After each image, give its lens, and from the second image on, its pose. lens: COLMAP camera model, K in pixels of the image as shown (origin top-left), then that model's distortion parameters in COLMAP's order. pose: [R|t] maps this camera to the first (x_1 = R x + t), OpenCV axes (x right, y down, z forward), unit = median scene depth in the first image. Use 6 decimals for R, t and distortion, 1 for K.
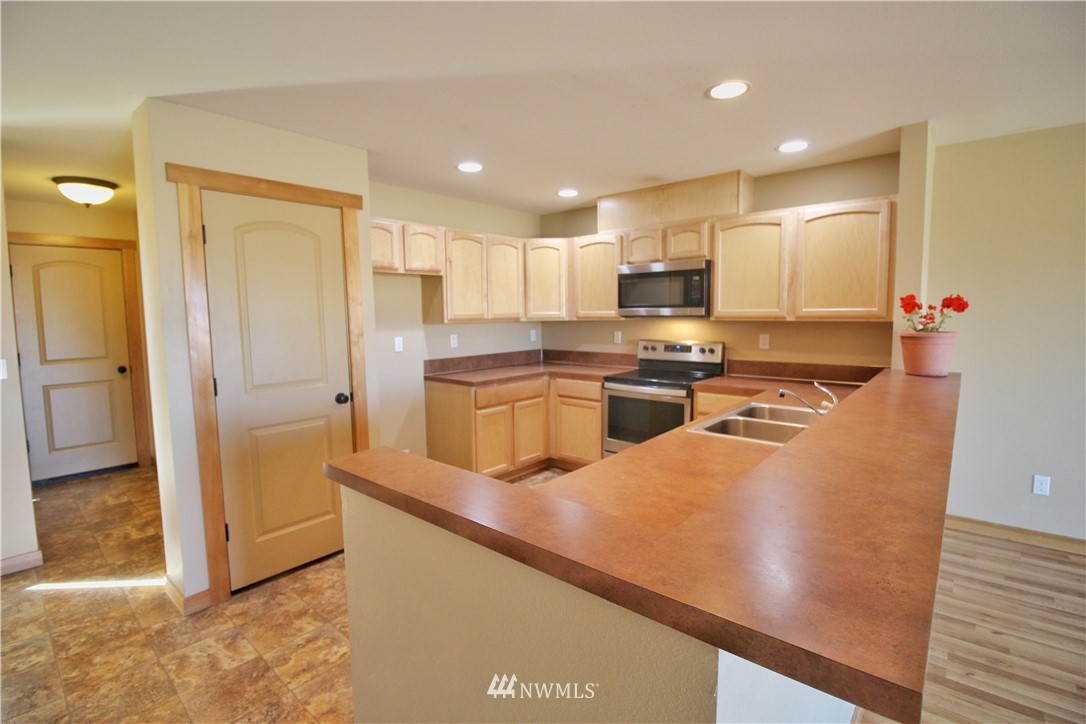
lens RADIAL K [[497.7, 0, 546.0], [0, 497.7, 351.4], [0, 0, 1]] dist [-0.006124, -0.007943]
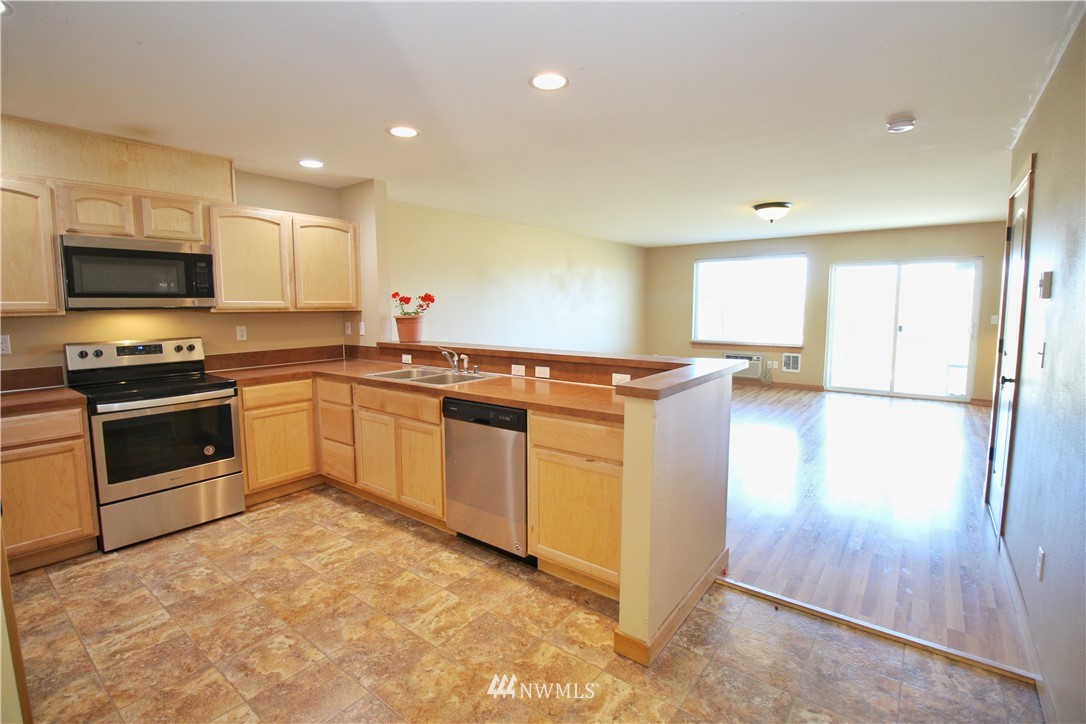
lens RADIAL K [[497.7, 0, 533.7], [0, 497.7, 353.6], [0, 0, 1]] dist [-0.006124, -0.007943]
pose [[-0.041983, -0.084942, 0.995501, -0.578896], [0.087389, 0.992249, 0.088350, -0.015371], [-0.995289, 0.090705, -0.034235, 0.427994]]
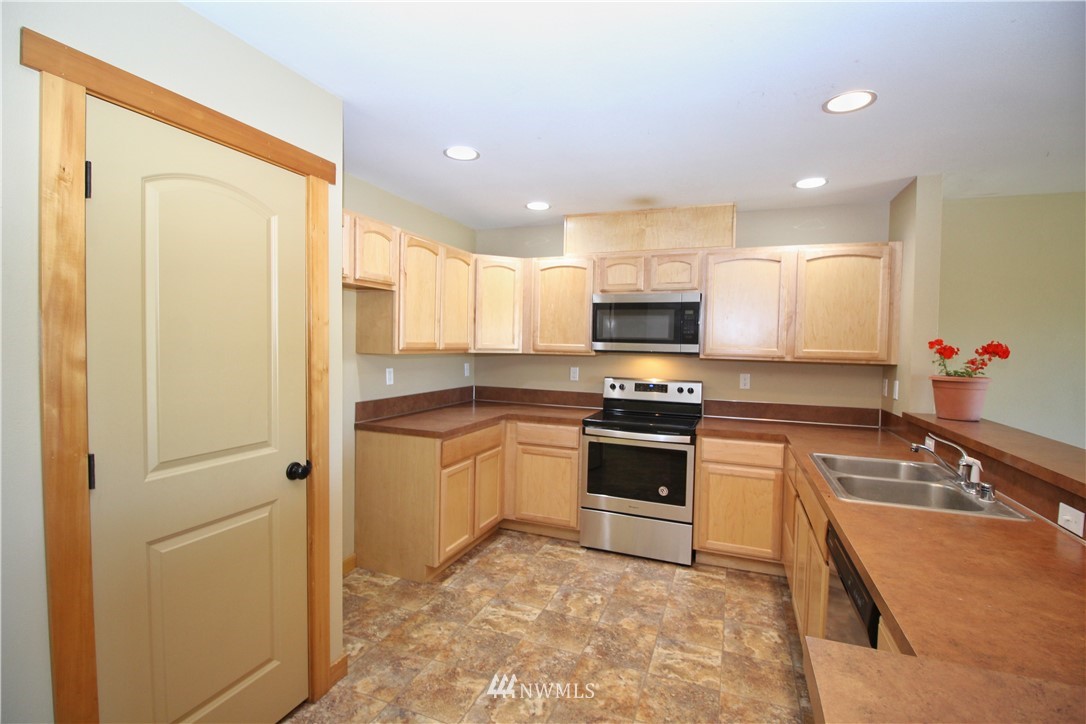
lens RADIAL K [[497.7, 0, 544.1], [0, 497.7, 356.2], [0, 0, 1]] dist [-0.006124, -0.007943]
pose [[0.942324, 0.023334, 0.333888, -0.241117], [-0.006154, 0.998606, -0.052418, -0.015040], [-0.334646, 0.047340, 0.941154, 0.214136]]
